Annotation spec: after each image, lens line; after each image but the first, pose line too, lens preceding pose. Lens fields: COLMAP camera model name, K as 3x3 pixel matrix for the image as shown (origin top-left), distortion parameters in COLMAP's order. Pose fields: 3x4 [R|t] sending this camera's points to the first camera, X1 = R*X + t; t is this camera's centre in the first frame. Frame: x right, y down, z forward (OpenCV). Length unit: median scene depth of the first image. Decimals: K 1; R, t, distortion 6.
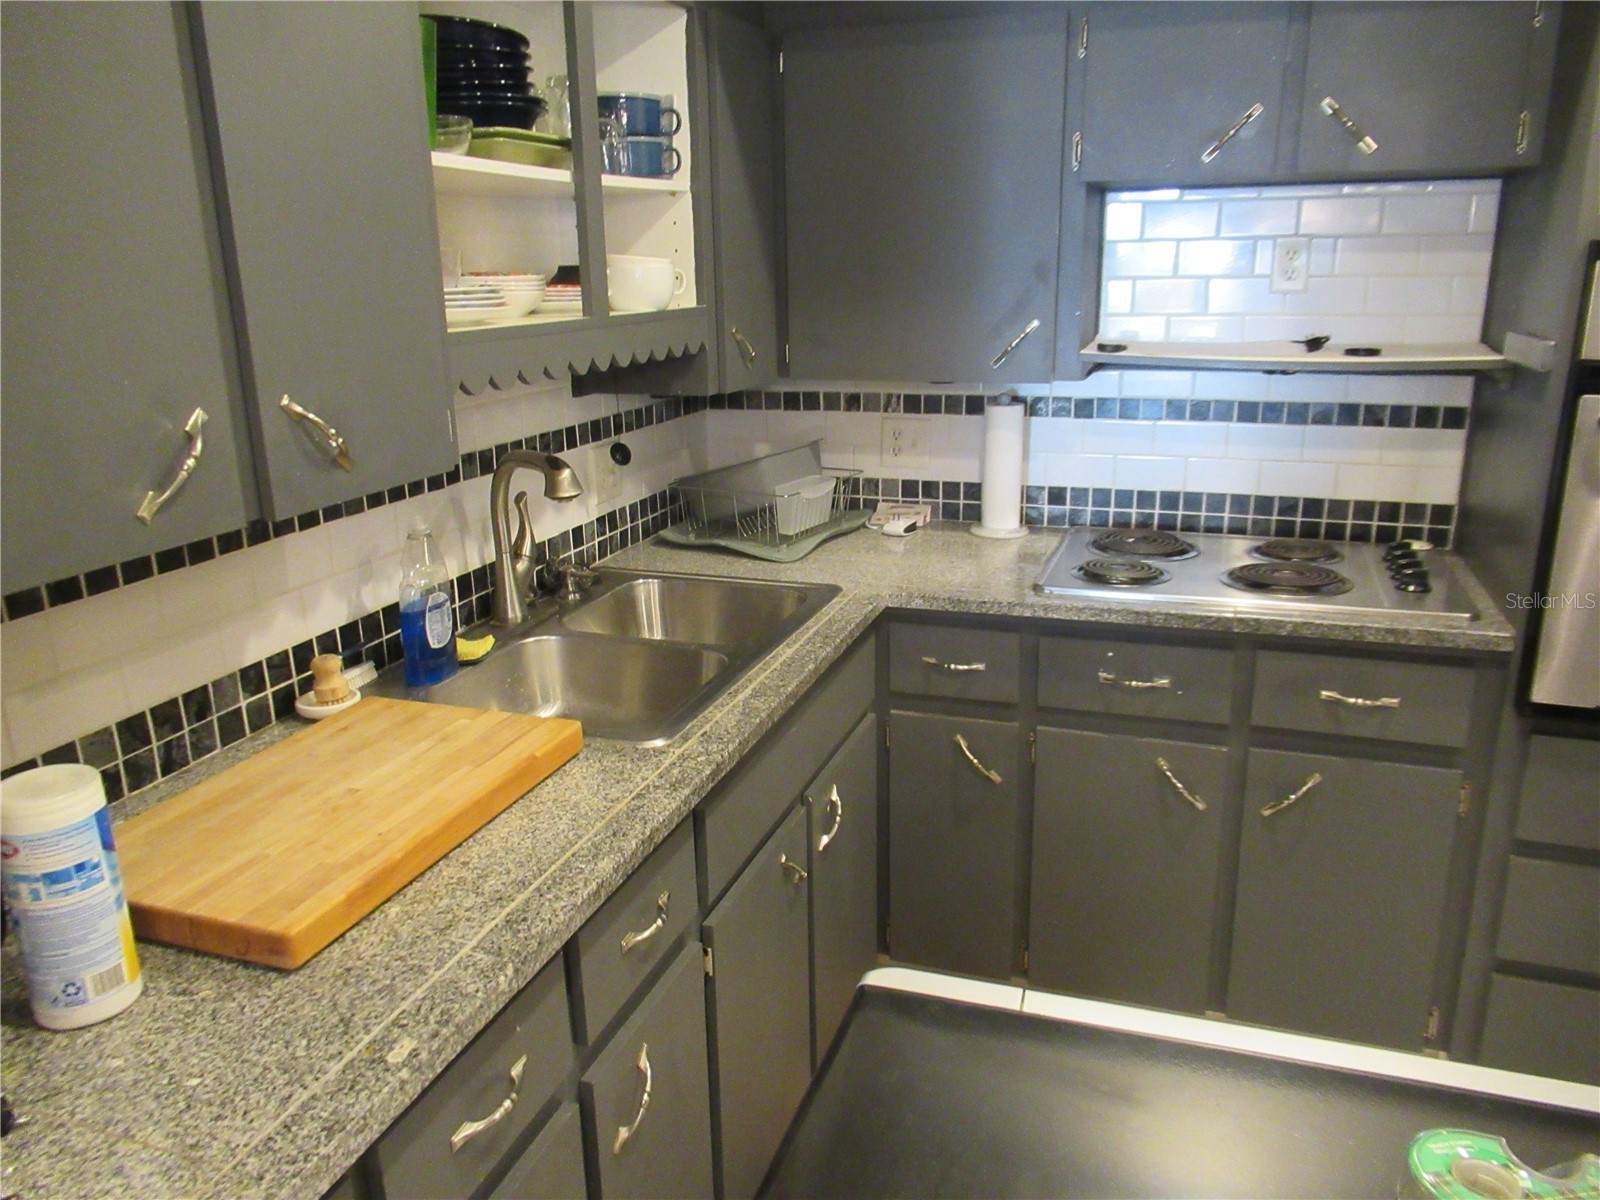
lens RADIAL K [[1209.2, 0, 800.0], [0, 1209.2, 600.0], [0, 0, 1]] dist [0.004090, 0.006384]
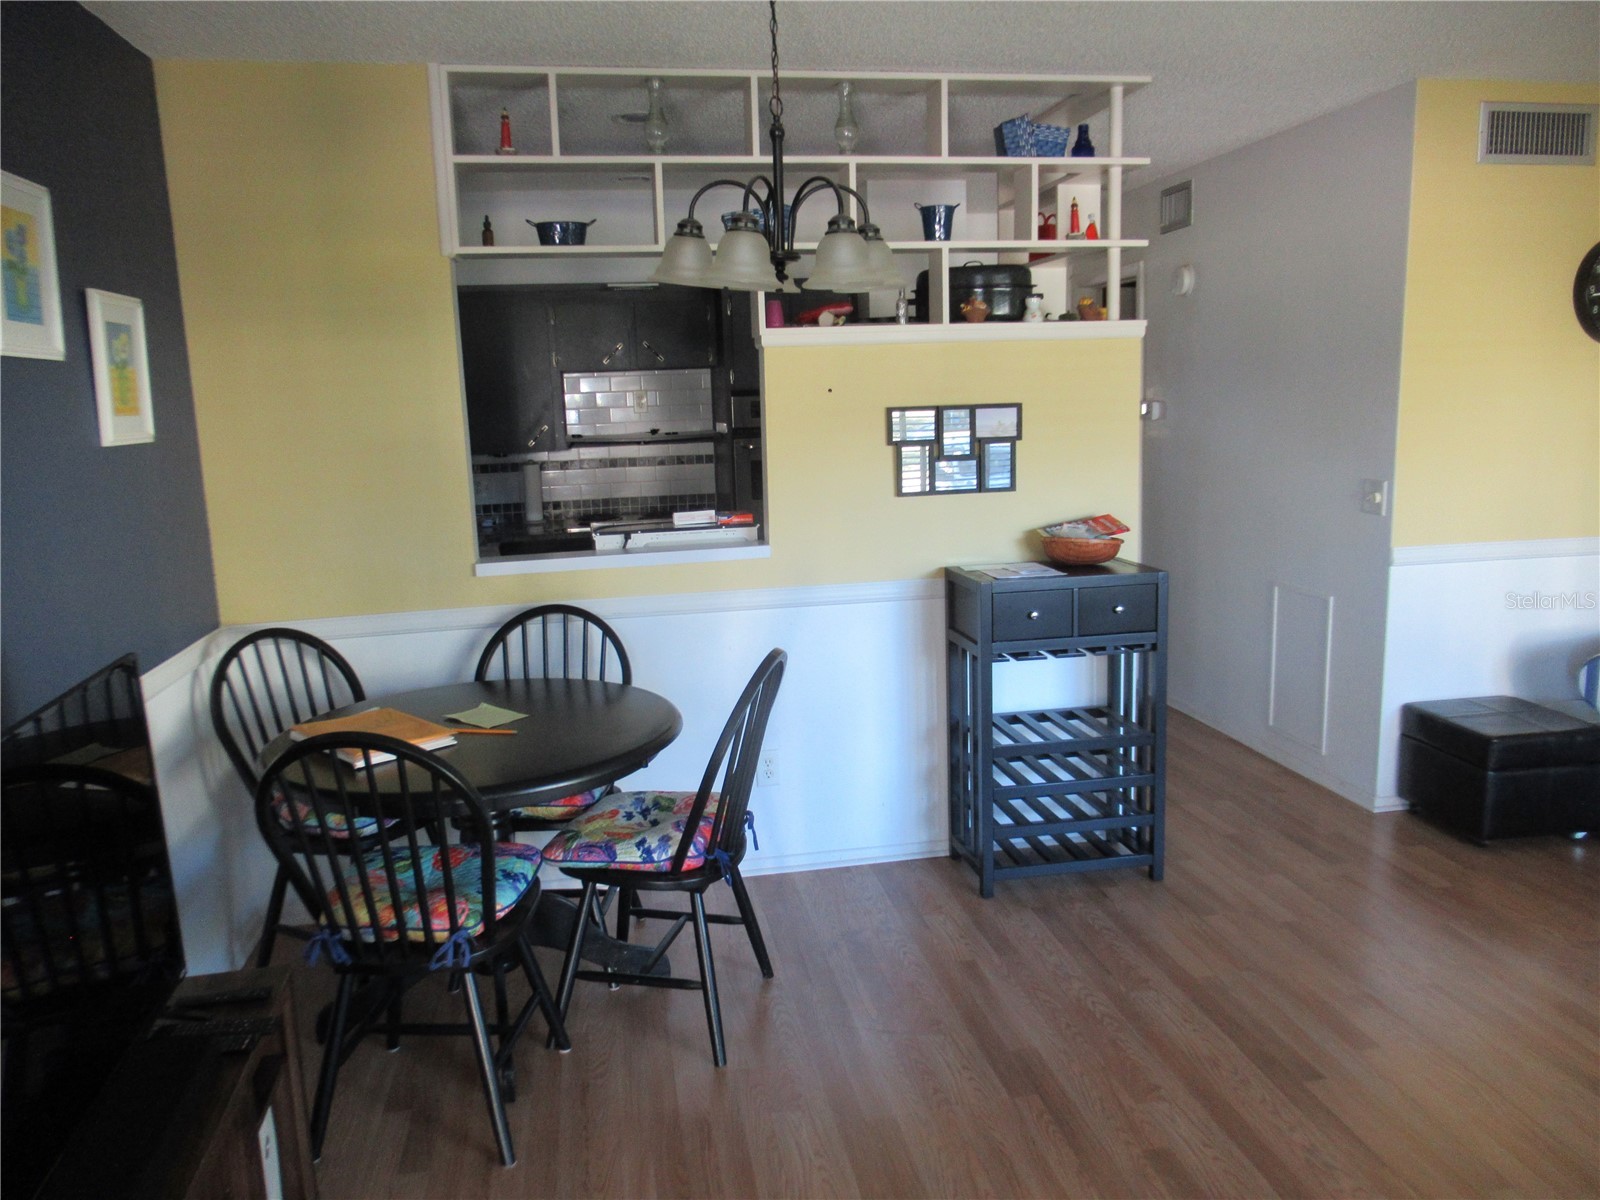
lens RADIAL K [[1209.2, 0, 800.0], [0, 1209.2, 600.0], [0, 0, 1]] dist [0.004090, 0.006384]
pose [[0.873991, -0.095674, 0.476431, -1.061472], [0.153741, 0.984506, -0.084330, 0.767247], [-0.460981, 0.146950, 0.875158, -2.529665]]
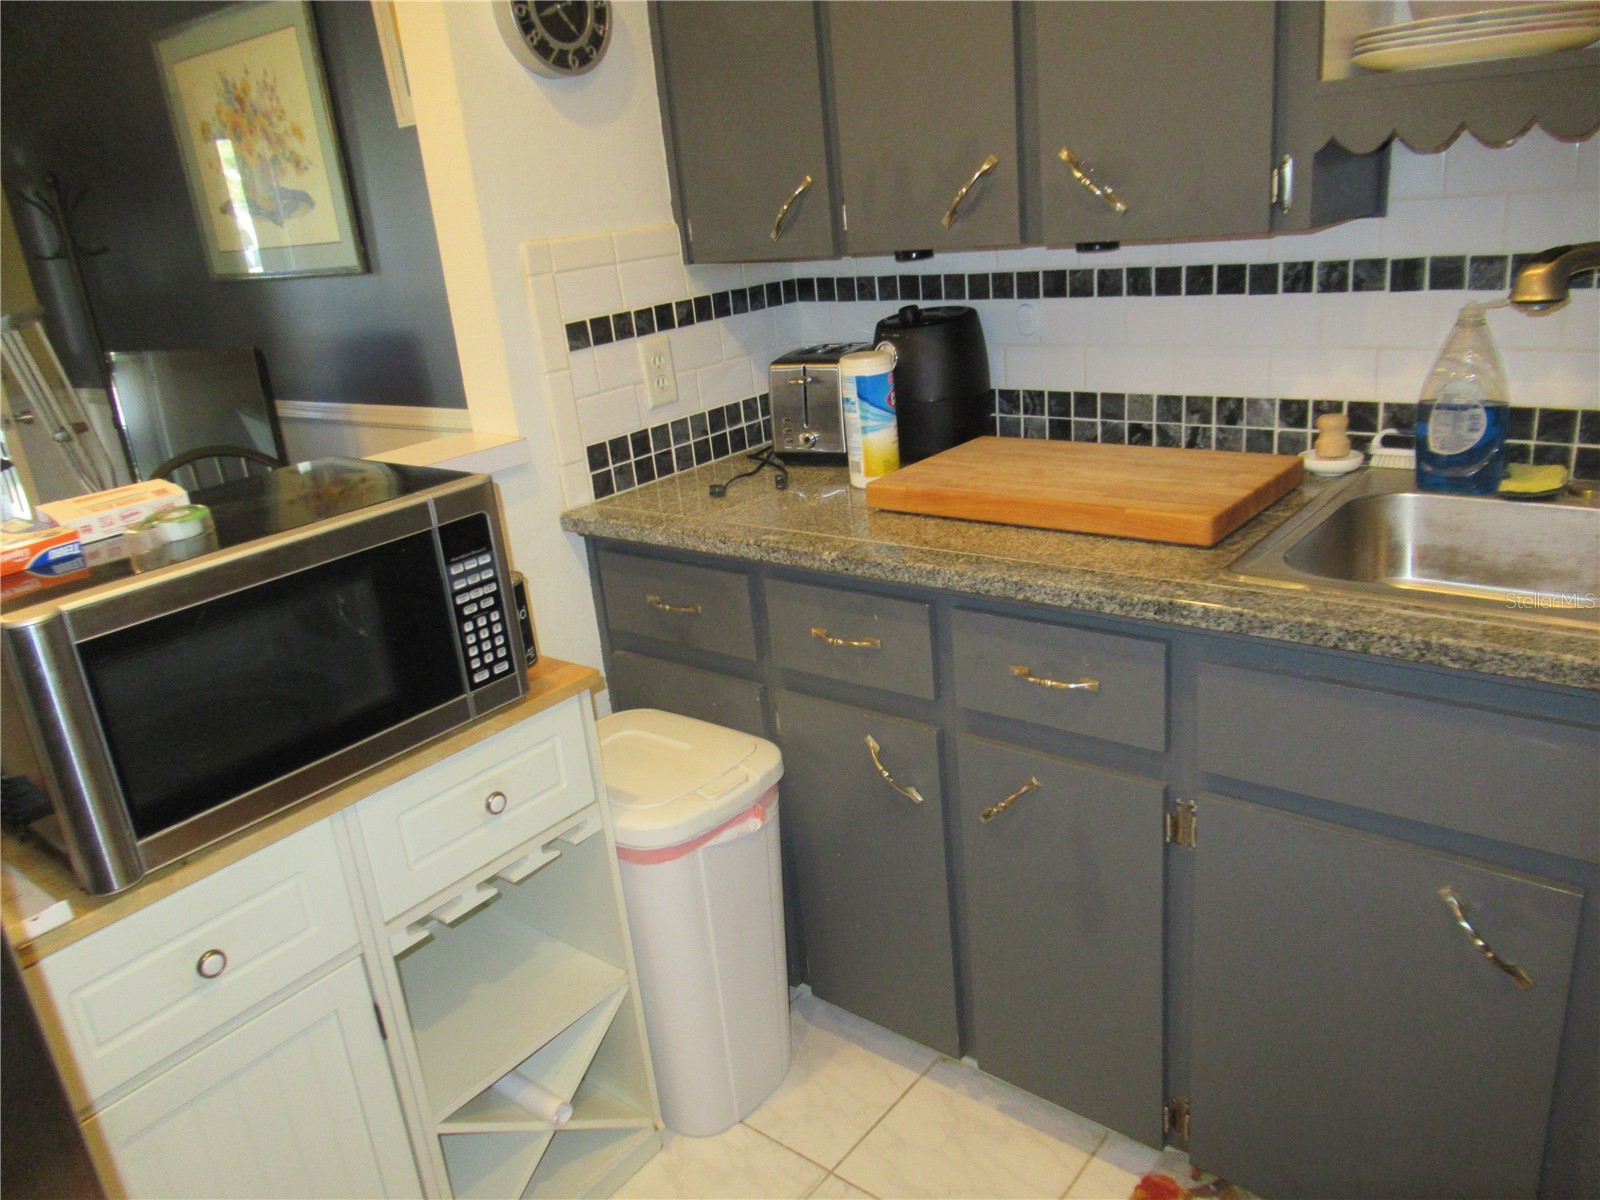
lens RADIAL K [[1209.2, 0, 800.0], [0, 1209.2, 600.0], [0, 0, 1]] dist [0.004090, 0.006384]
pose [[-0.348317, 0.359243, -0.865806, 0.728075], [-0.153821, 0.889222, 0.430841, -0.189407], [0.924670, 0.283248, -0.254472, 0.894248]]
